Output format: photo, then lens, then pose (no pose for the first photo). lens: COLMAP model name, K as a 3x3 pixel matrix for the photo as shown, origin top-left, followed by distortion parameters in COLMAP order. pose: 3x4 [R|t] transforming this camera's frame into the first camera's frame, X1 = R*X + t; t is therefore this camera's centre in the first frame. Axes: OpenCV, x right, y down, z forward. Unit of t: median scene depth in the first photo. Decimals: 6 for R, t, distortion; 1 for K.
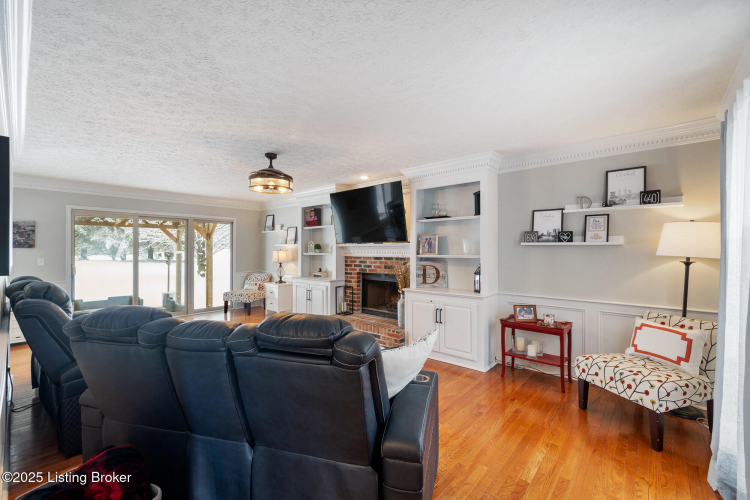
lens RADIAL K [[319.2, 0, 375.0], [0, 319.2, 250.0], [0, 0, 1]] dist [0.000276, 0.000008]
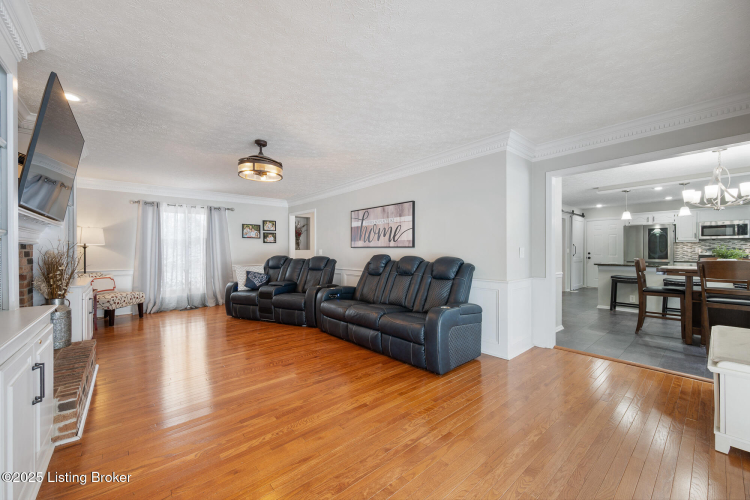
lens RADIAL K [[290.7, 0, 375.0], [0, 290.7, 250.0], [0, 0, 1]] dist [0.000295, 0.000039]
pose [[-0.988227, 0.003681, 0.152949, -0.866116], [0.003820, 0.999993, 0.000615, 0.045596], [-0.152945, 0.001192, -0.988234, 1.879737]]
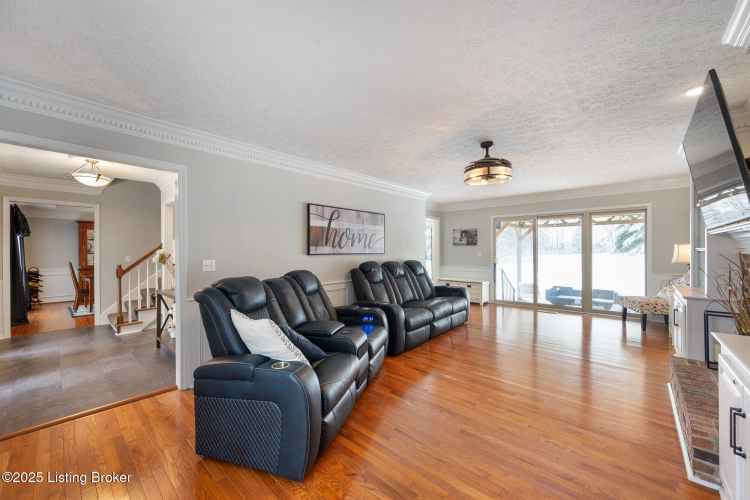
lens RADIAL K [[290.7, 0, 375.0], [0, 290.7, 250.0], [0, 0, 1]] dist [0.000295, 0.000039]
pose [[-0.026901, 0.002913, -0.999634, 0.539528], [0.005618, 0.999980, 0.002763, 0.013470], [0.999622, -0.005542, -0.026916, 0.679353]]
